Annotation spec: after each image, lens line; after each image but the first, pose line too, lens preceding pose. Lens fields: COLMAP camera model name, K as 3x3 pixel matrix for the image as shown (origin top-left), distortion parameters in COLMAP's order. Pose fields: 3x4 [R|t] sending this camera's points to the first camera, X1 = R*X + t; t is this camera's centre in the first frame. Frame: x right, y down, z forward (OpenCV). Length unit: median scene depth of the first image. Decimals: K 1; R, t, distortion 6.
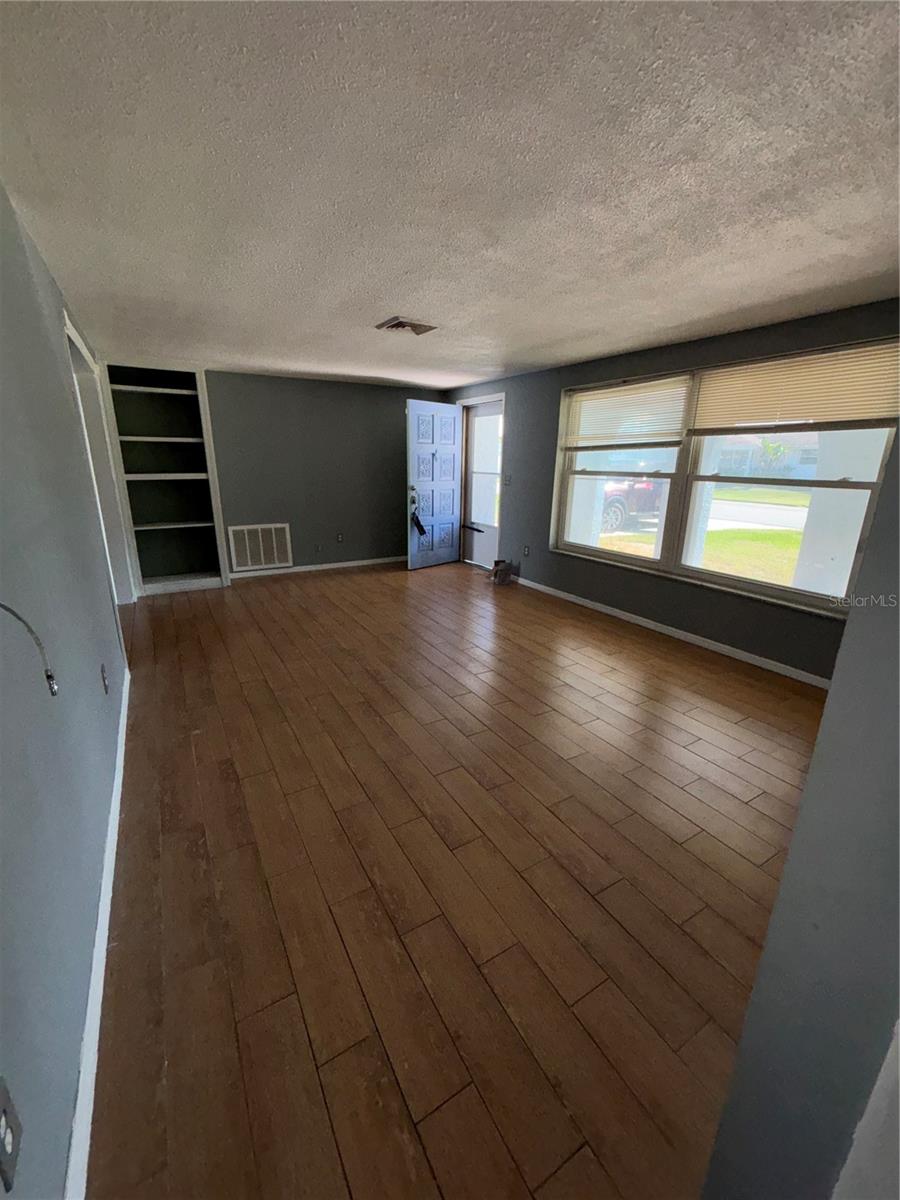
lens RADIAL K [[480.0, 0, 456.8], [0, 480.0, 608.8], [0, 0, 1]] dist [-0.004513, 0.000469]
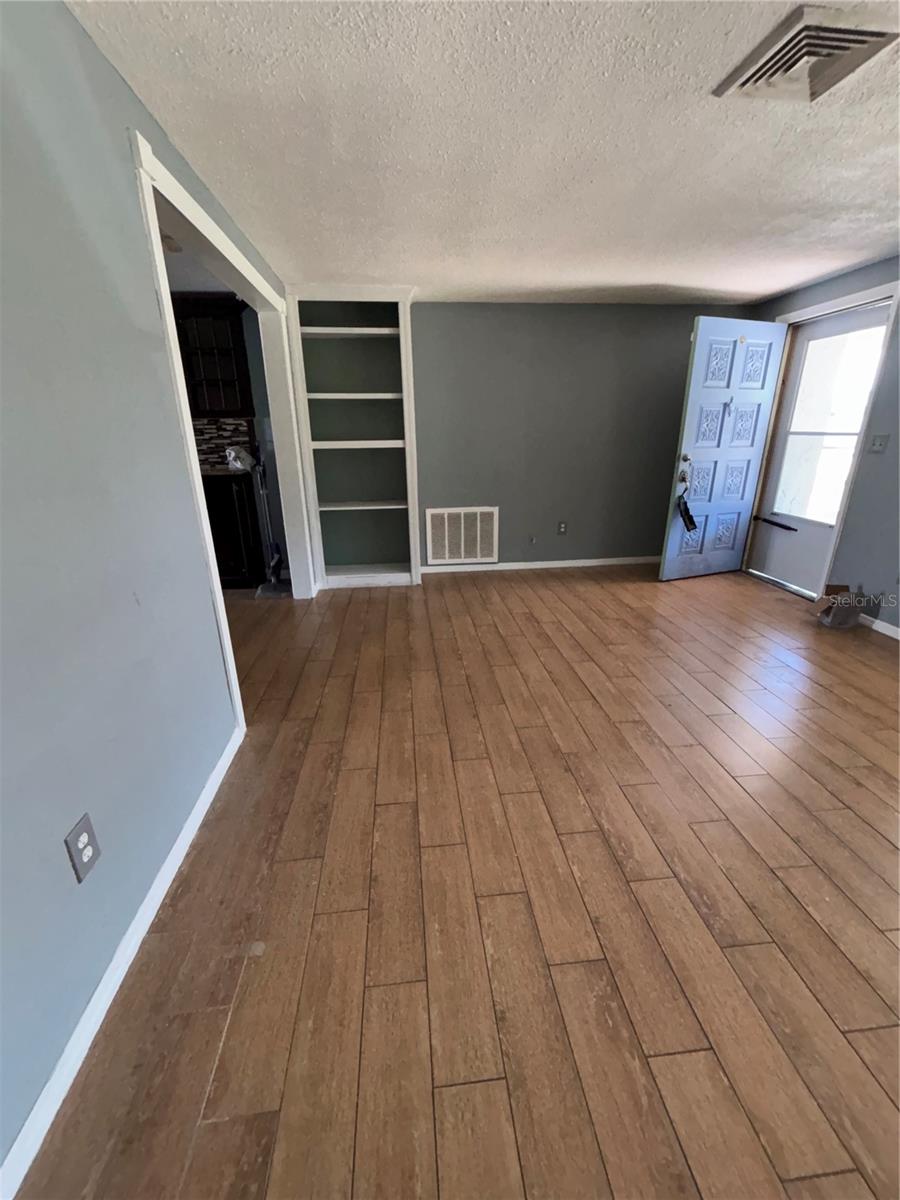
lens RADIAL K [[480.0, 0, 442.9], [0, 480.0, 605.3], [0, 0, 1]] dist [-0.004513, 0.000469]
pose [[0.895132, 0.124898, -0.427948, -0.086245], [-0.103955, 0.991968, 0.072068, -0.068805], [0.433512, -0.020023, 0.900926, 0.276201]]
